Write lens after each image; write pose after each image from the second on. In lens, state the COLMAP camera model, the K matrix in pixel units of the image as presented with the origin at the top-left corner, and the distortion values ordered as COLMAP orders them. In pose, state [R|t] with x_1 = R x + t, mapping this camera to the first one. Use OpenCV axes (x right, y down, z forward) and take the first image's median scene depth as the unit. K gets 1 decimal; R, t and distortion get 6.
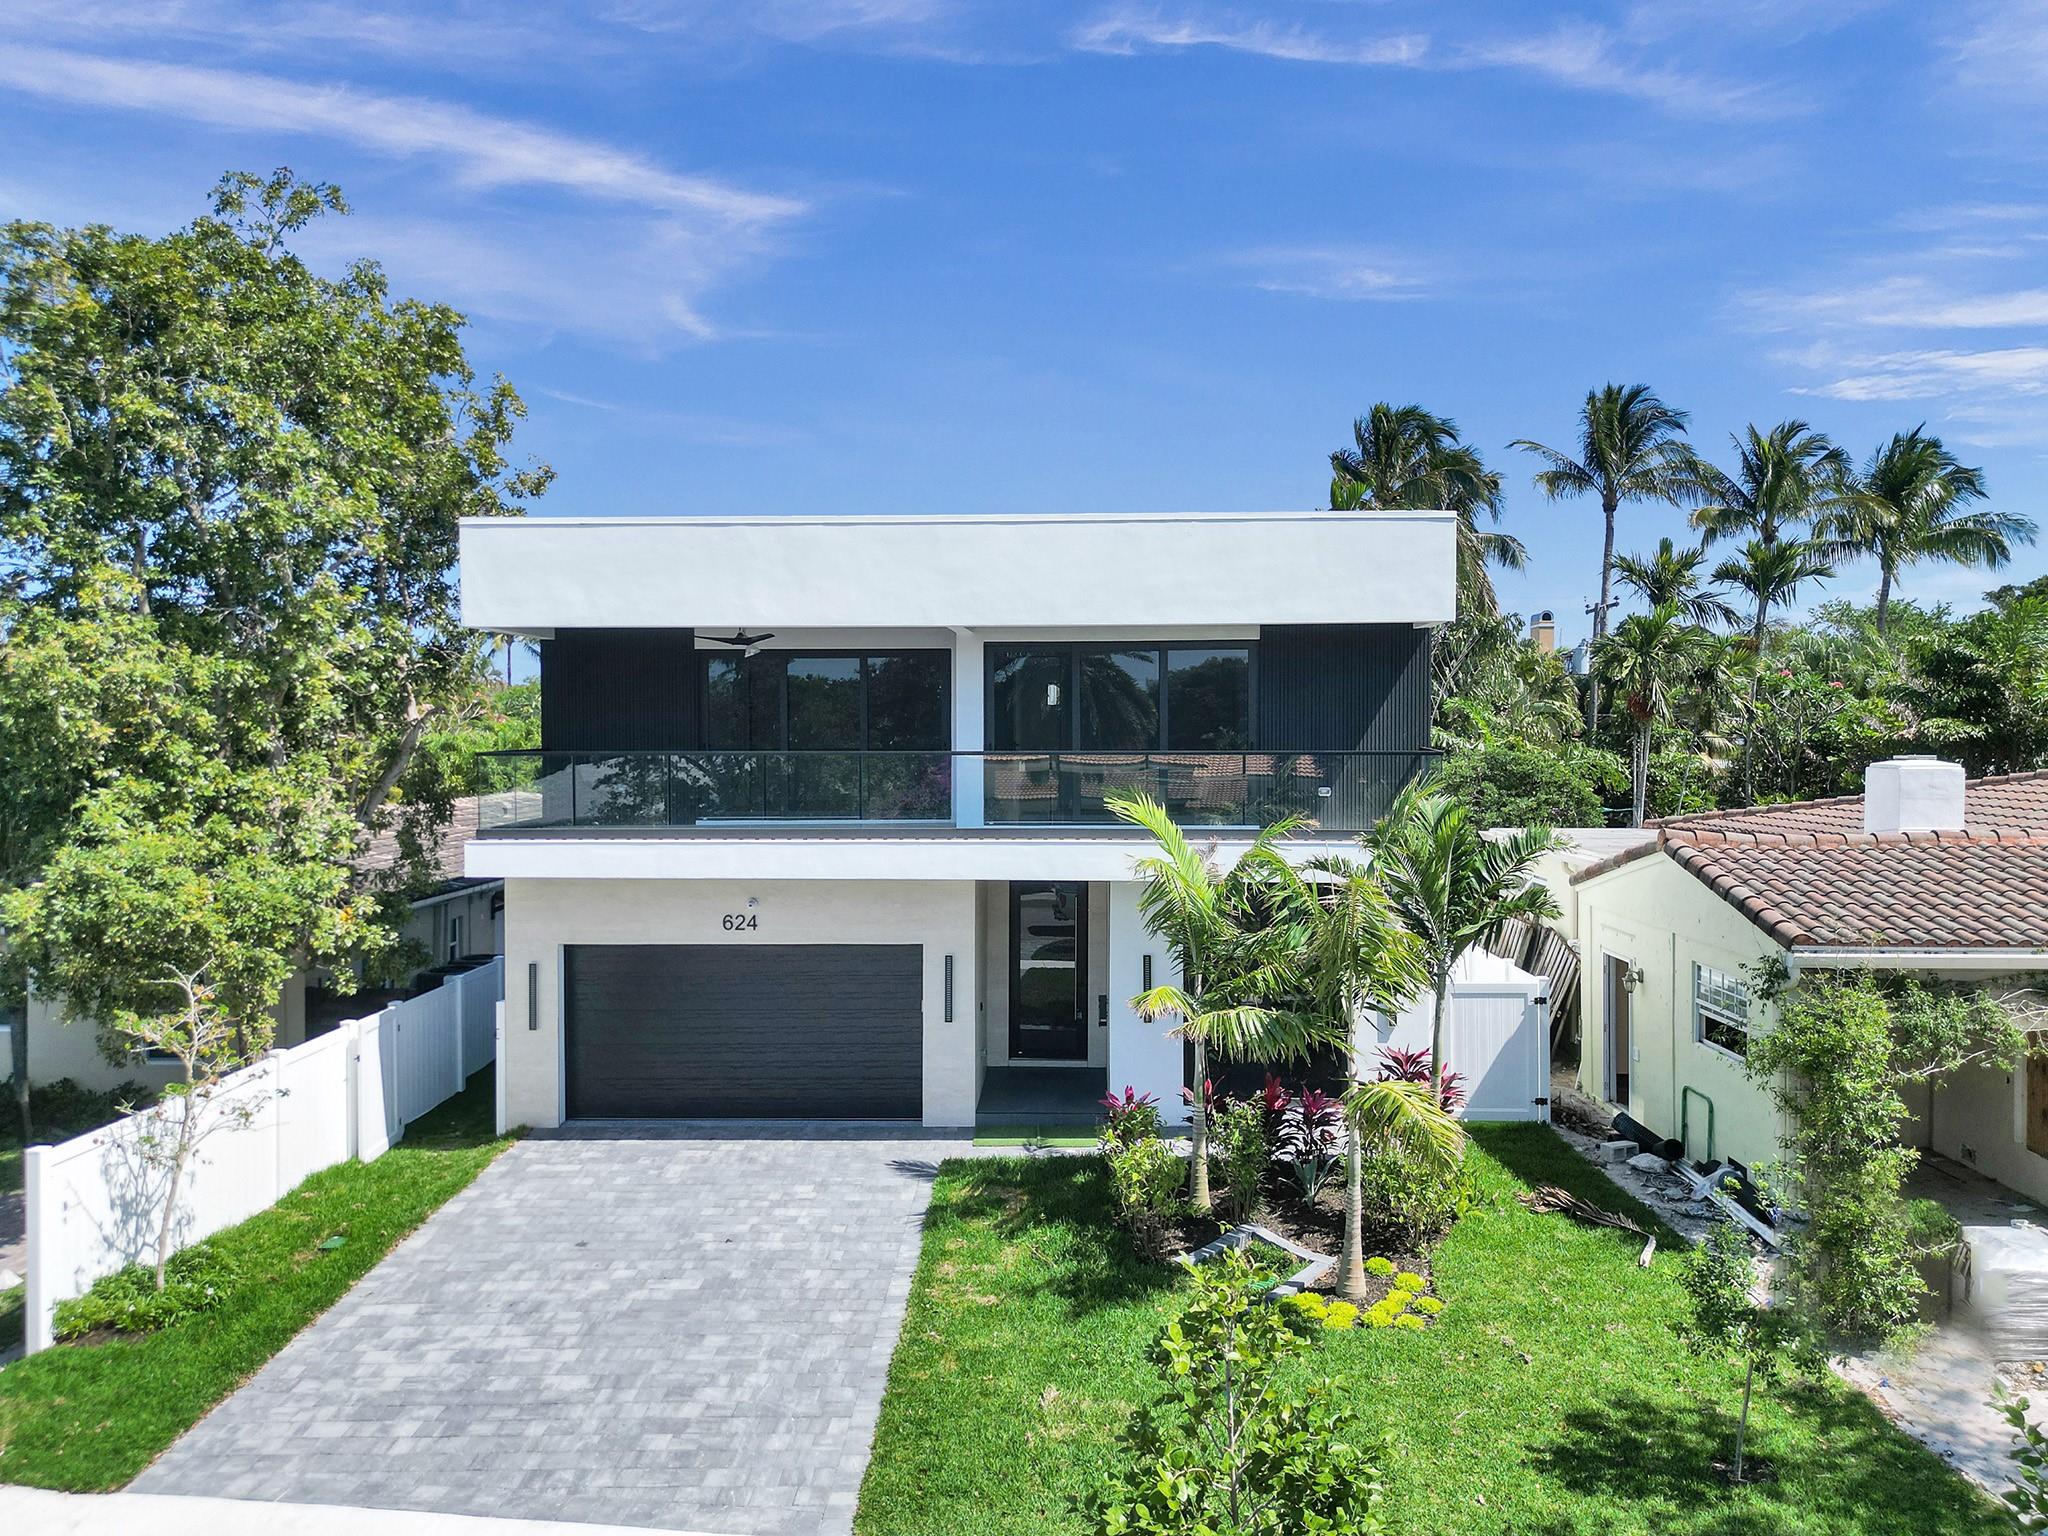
lens RADIAL K [[1411.3, 0, 1032.1], [0, 1411.3, 771.3], [0, 0, 1]] dist [0.079856, -0.086384]
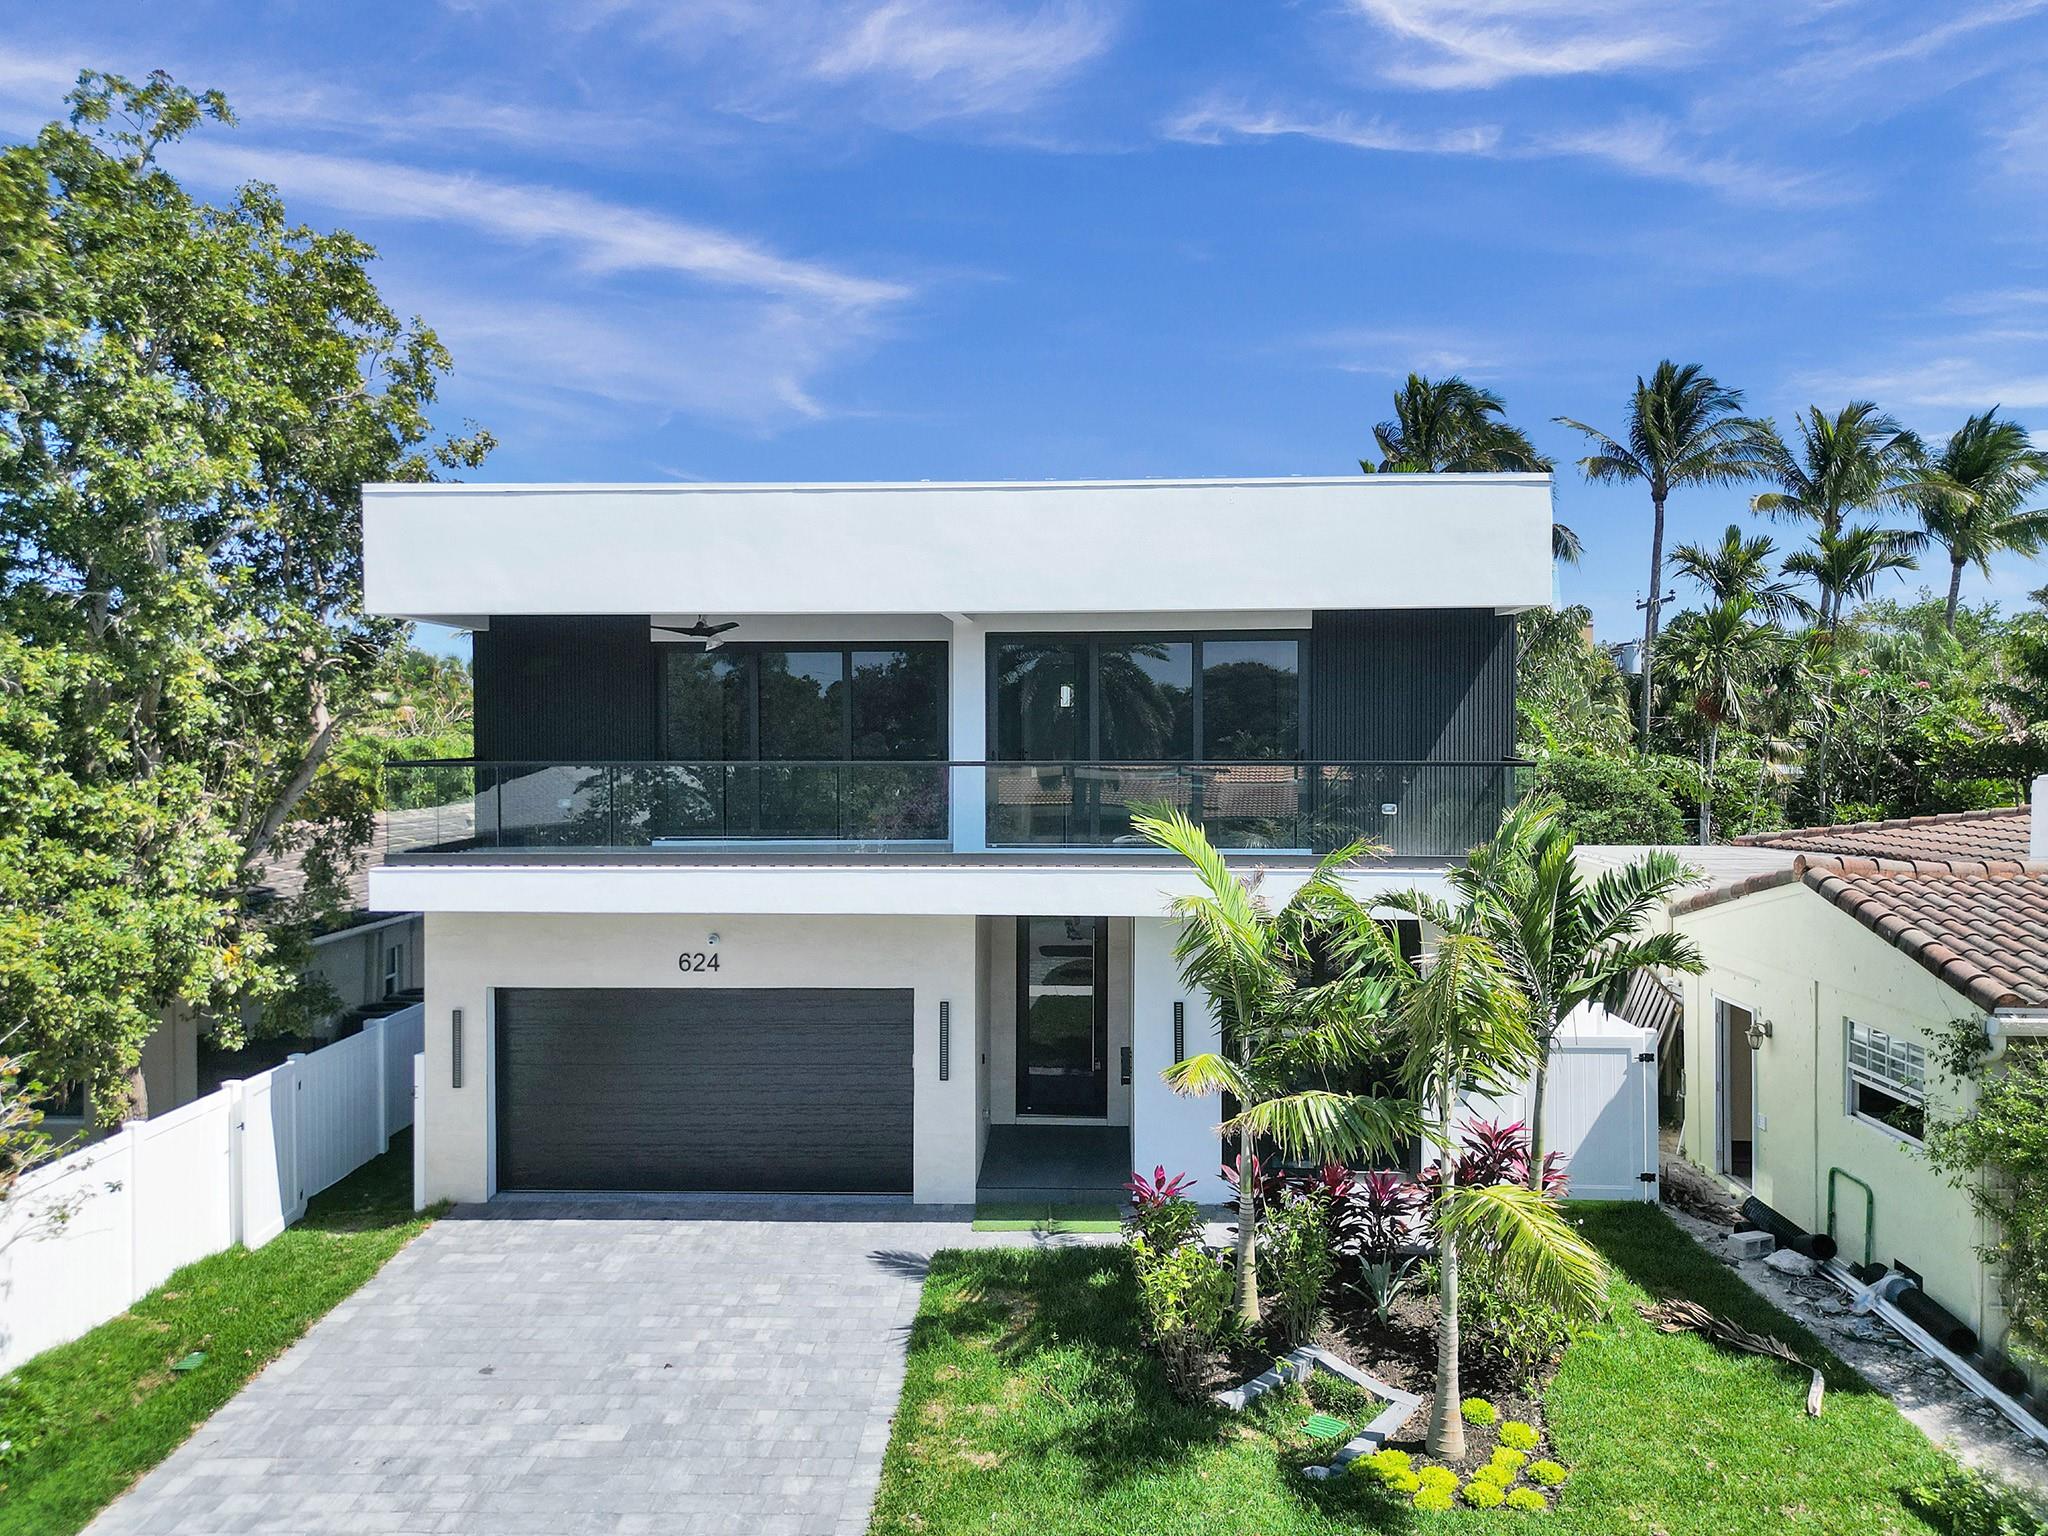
lens RADIAL K [[1411.3, 0, 1032.1], [0, 1411.3, 771.3], [0, 0, 1]] dist [0.079856, -0.086384]
pose [[0.999959, 0.000086, -0.009041, 0.001568], [-0.000101, 0.999999, -0.001620, -0.007274], [0.009041, 0.001621, 0.999958, 0.166006]]
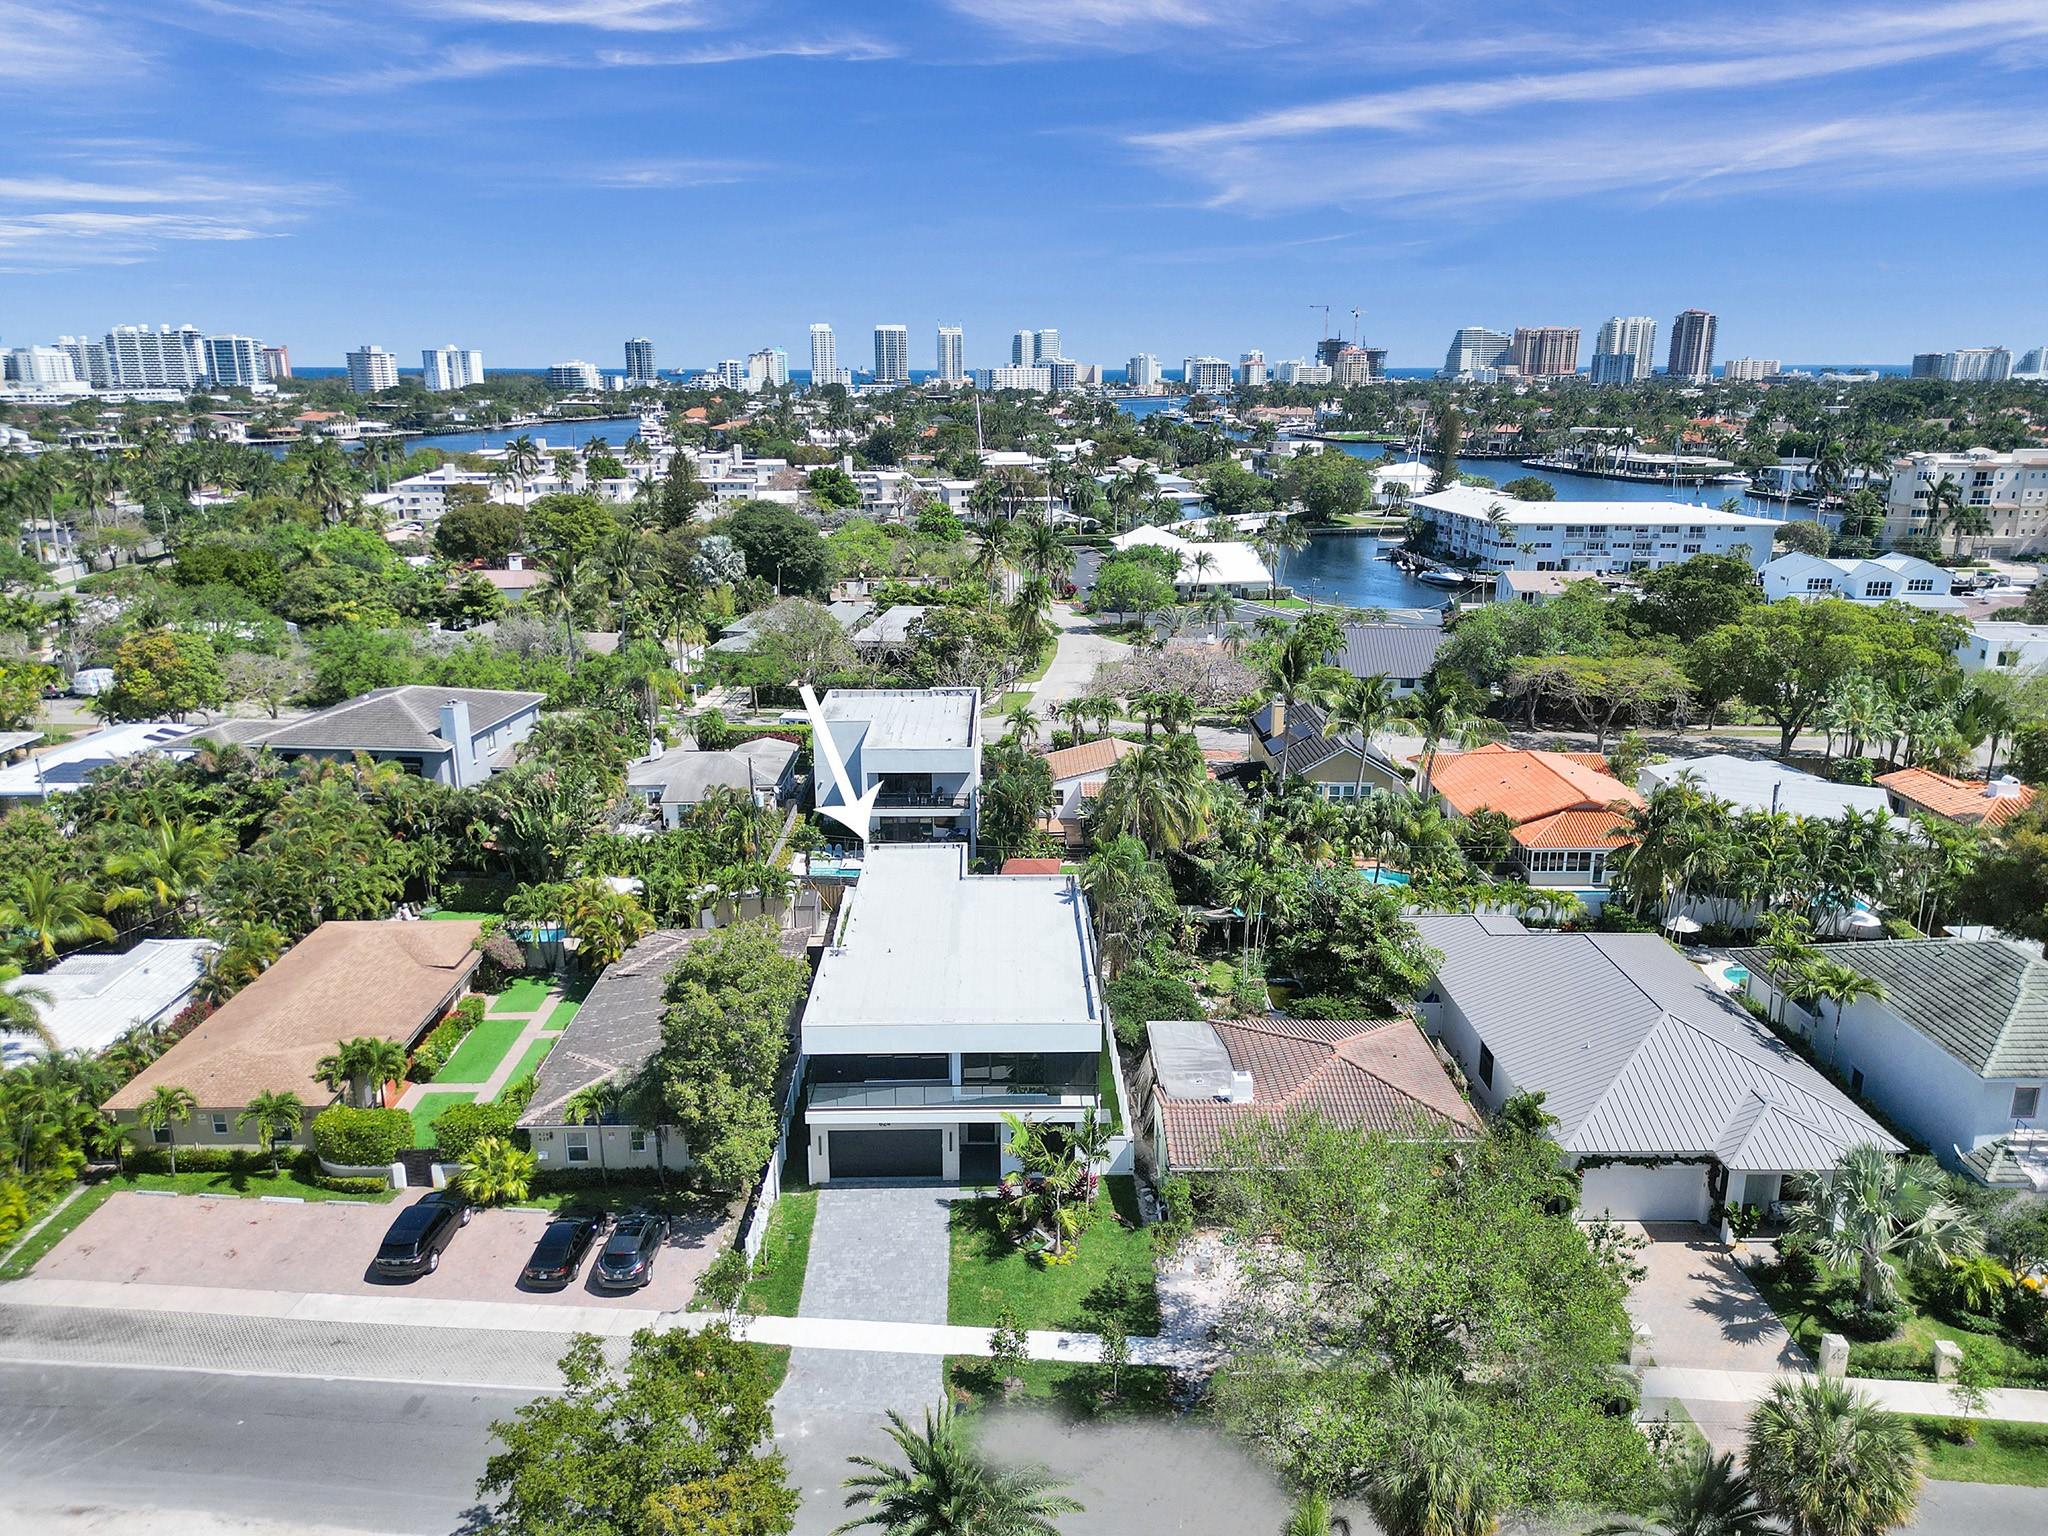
lens RADIAL K [[1411.3, 0, 1032.1], [0, 1411.3, 771.3], [0, 0, 1]] dist [0.079856, -0.086384]
pose [[0.998282, -0.010668, 0.057619, -0.055365], [-0.004114, 0.968103, 0.250521, -1.621550], [-0.058454, -0.250327, 0.966395, -2.112163]]
